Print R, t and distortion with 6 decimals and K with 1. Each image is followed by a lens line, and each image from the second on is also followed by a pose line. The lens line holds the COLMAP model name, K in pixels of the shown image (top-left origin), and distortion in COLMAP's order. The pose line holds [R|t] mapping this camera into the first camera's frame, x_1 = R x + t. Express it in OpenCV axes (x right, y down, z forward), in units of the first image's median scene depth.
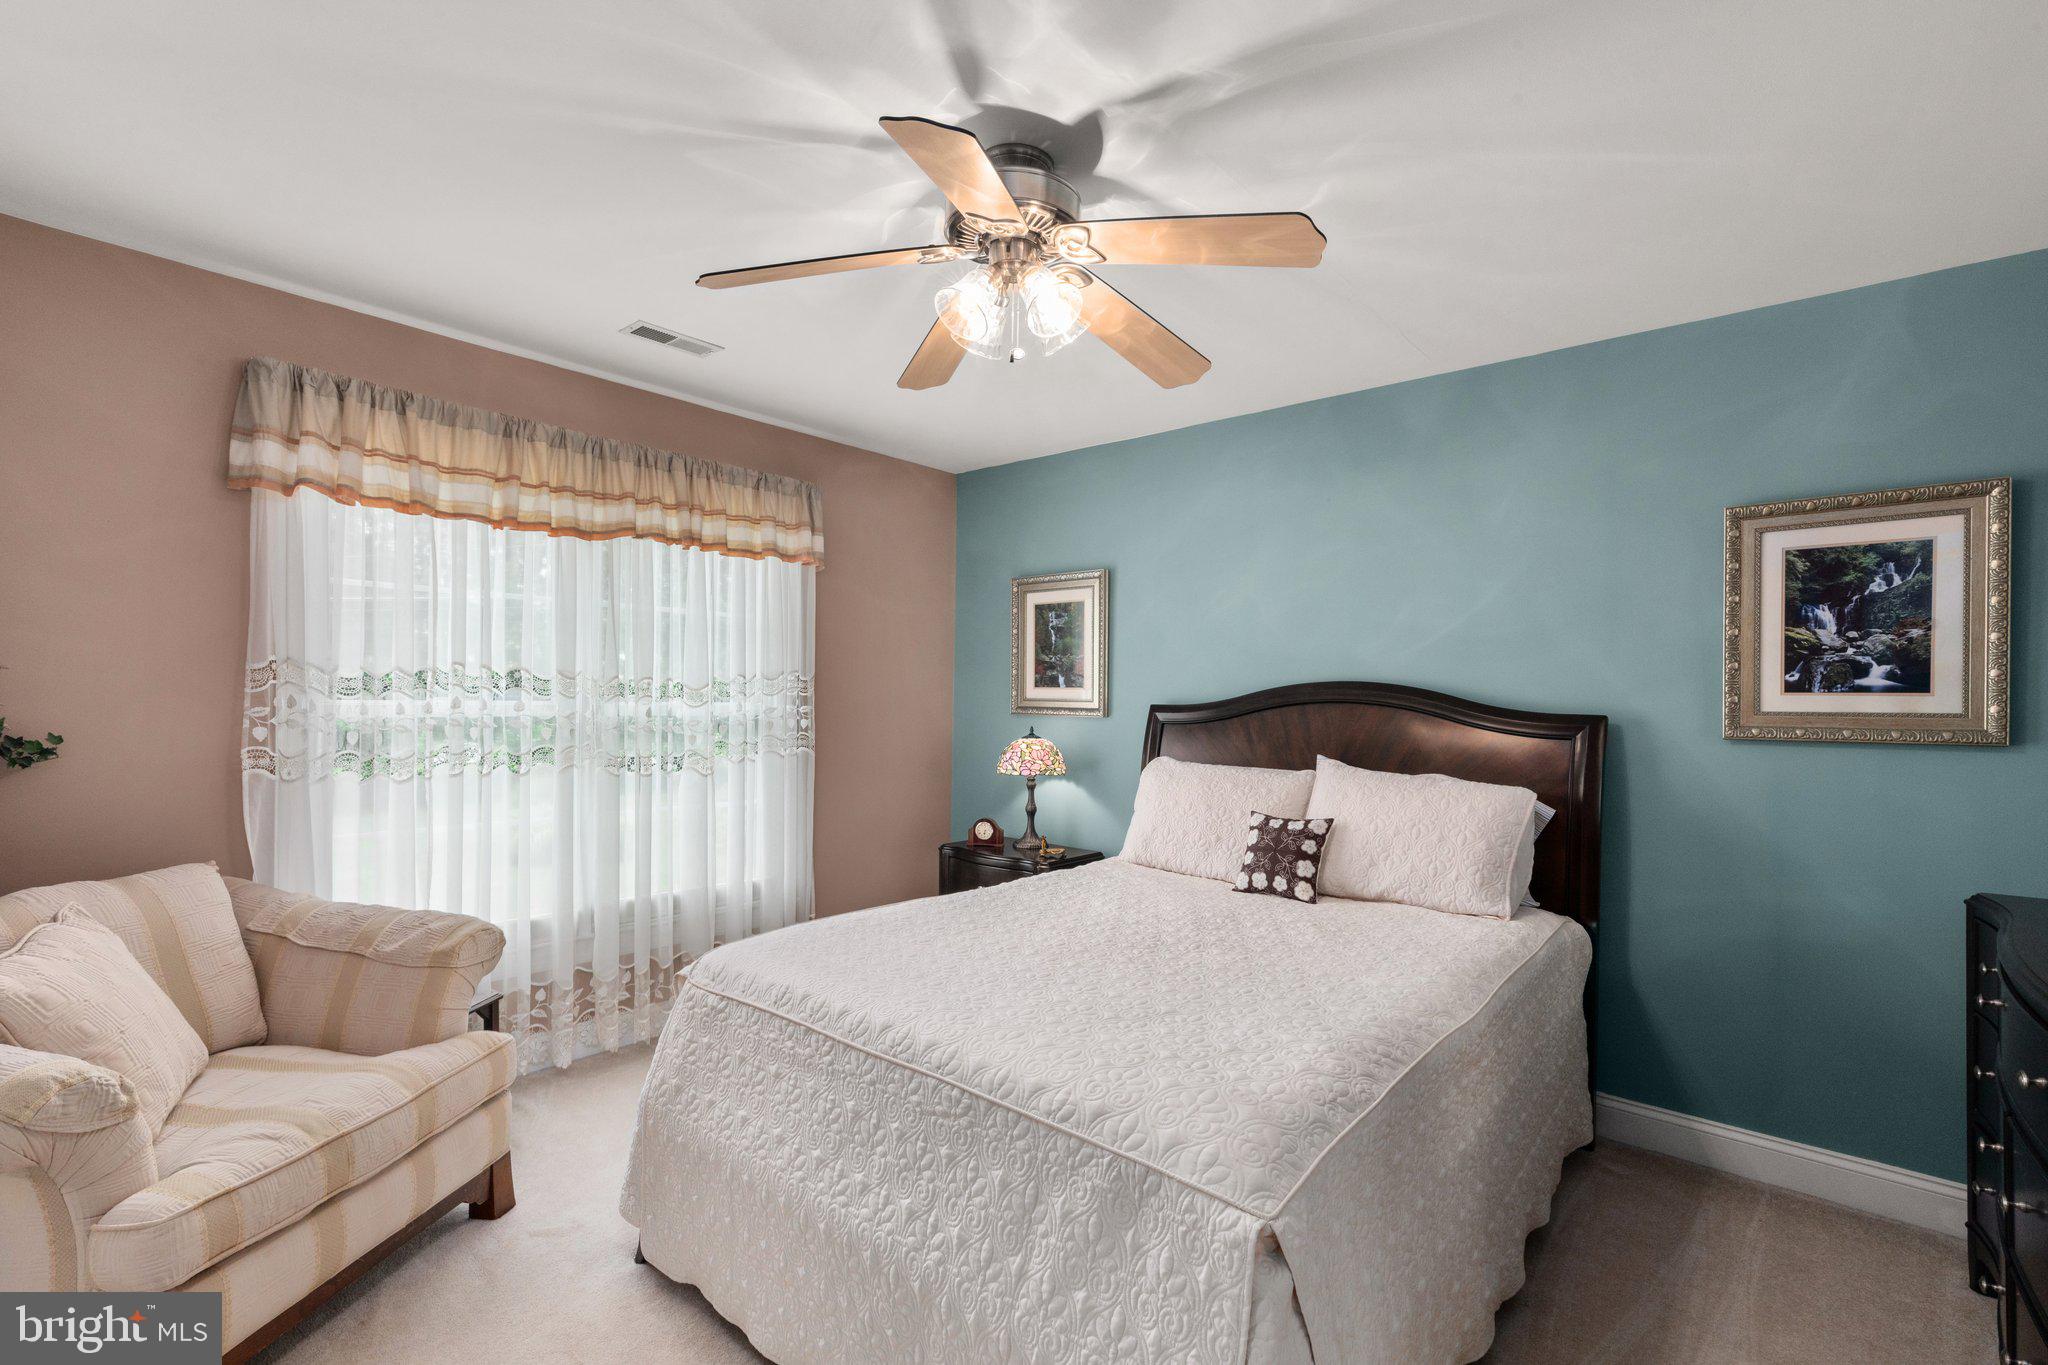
lens RADIAL K [[939.0, 0, 1025.3], [0, 939.0, 700.2], [0, 0, 1]] dist [-0.000054, 0.000956]
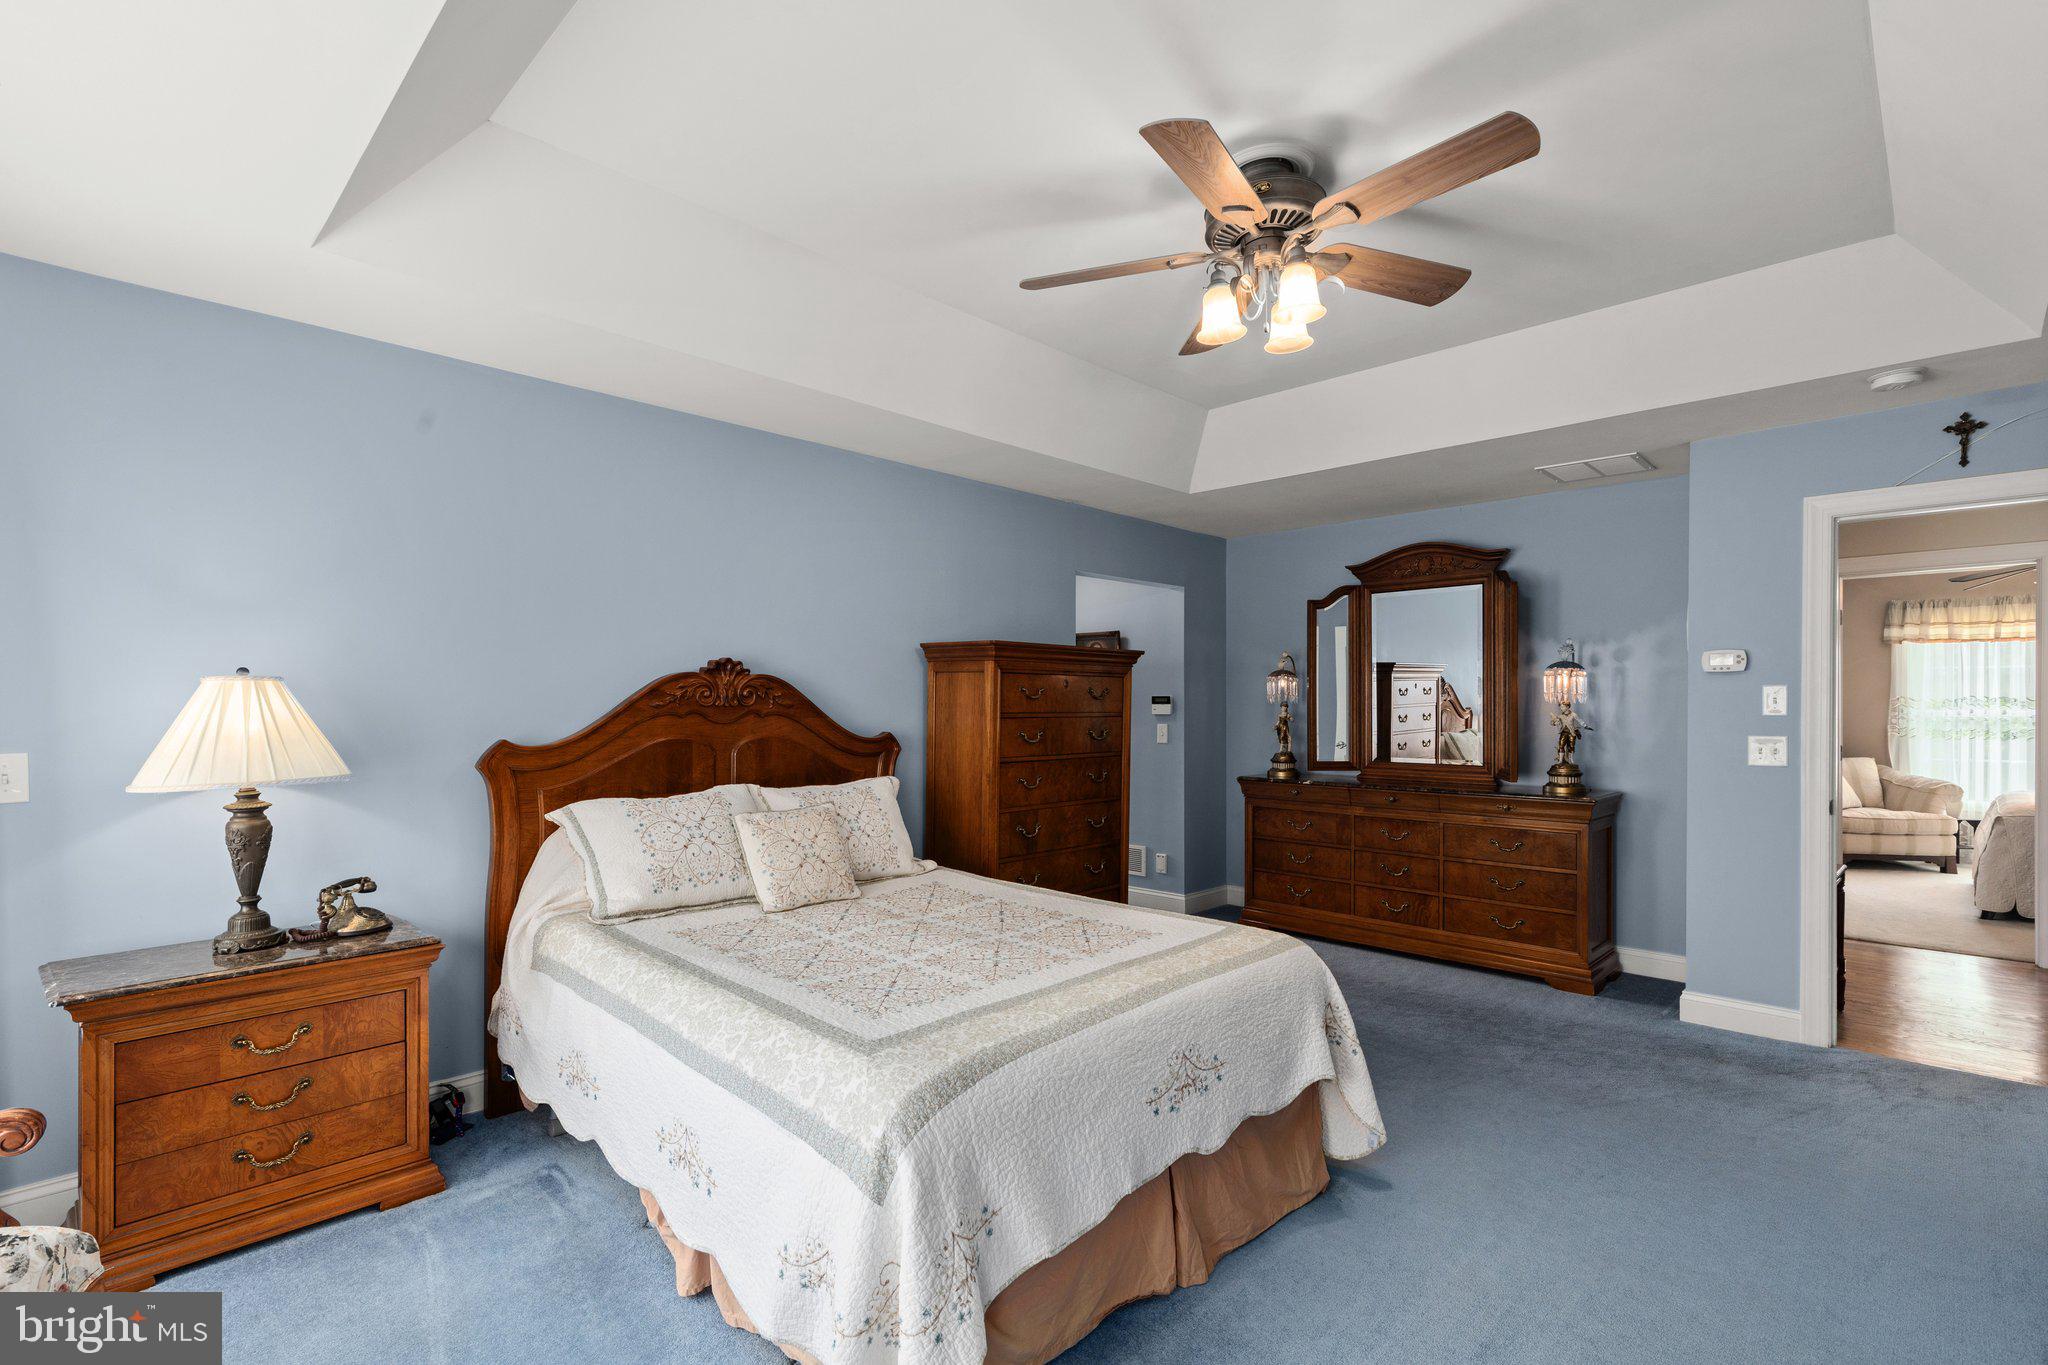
lens RADIAL K [[939.0, 0, 1025.0], [0, 939.0, 700.2], [0, 0, 1]] dist [-0.000054, 0.000956]
pose [[-0.045709, -0.011703, -0.998886, 2.425028], [0.005548, 0.999913, -0.011969, -0.012866], [0.998939, -0.006089, -0.045640, -1.734486]]
